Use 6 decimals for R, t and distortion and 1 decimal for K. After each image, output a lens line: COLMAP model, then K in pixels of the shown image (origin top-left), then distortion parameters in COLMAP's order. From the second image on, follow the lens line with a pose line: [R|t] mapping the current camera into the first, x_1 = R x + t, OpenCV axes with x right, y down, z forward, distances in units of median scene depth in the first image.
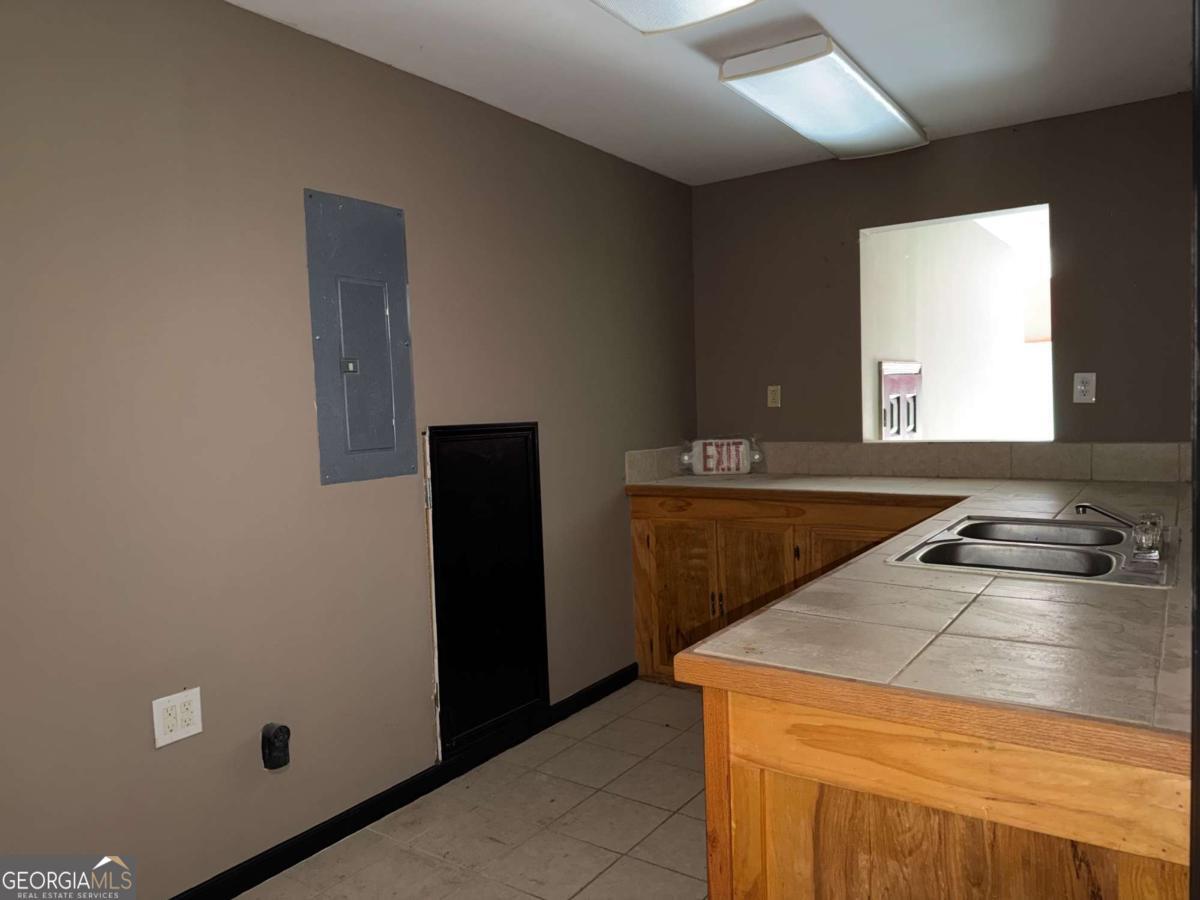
lens RADIAL K [[848.9, 0, 594.3], [0, 848.9, 449.9], [0, 0, 1]] dist [0.062216, -0.066475]
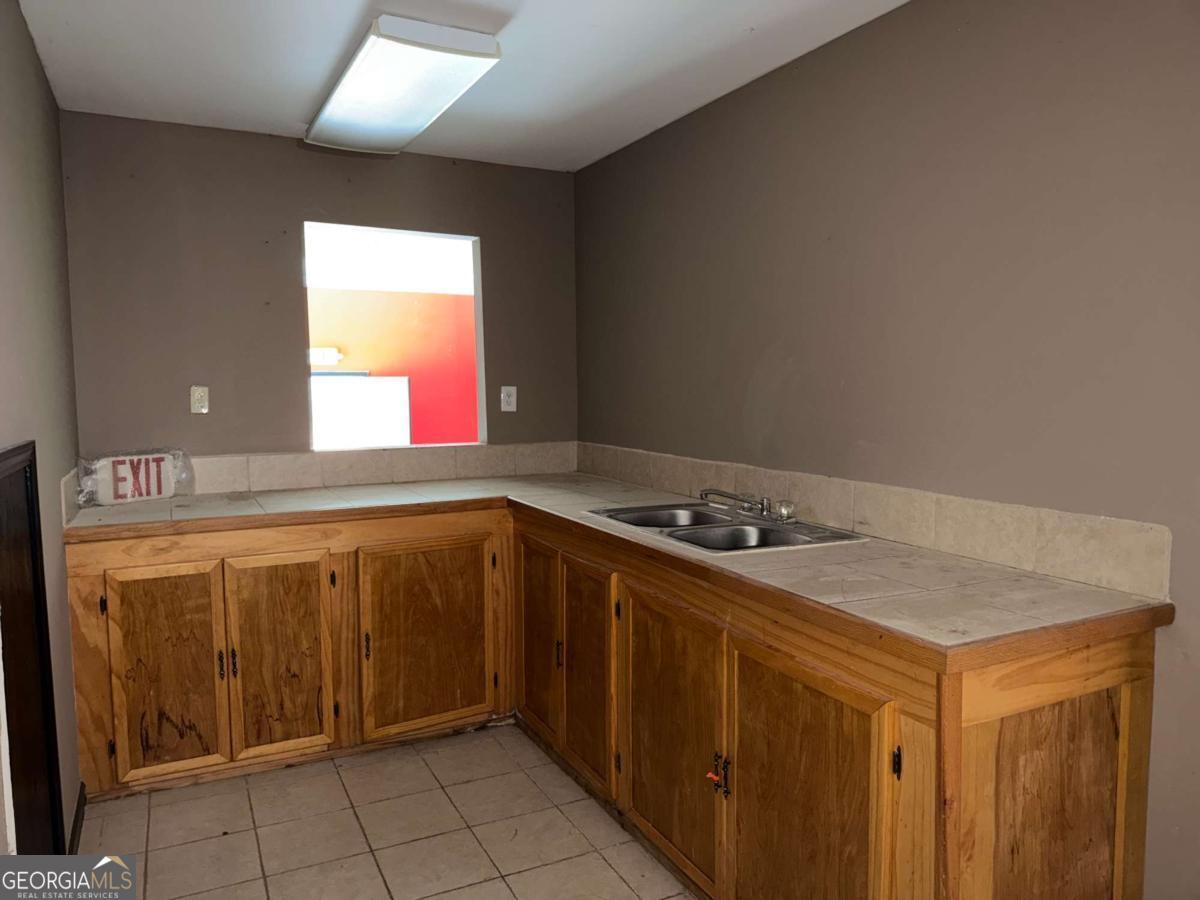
lens RADIAL K [[850.9, 0, 602.4], [0, 850.9, 457.9], [0, 0, 1]] dist [0.105095, -0.141403]
pose [[0.465171, -0.048434, 0.883895, -0.384692], [0.038619, 0.998662, 0.034398, -0.023562], [-0.884378, 0.018134, 0.466418, 0.305723]]
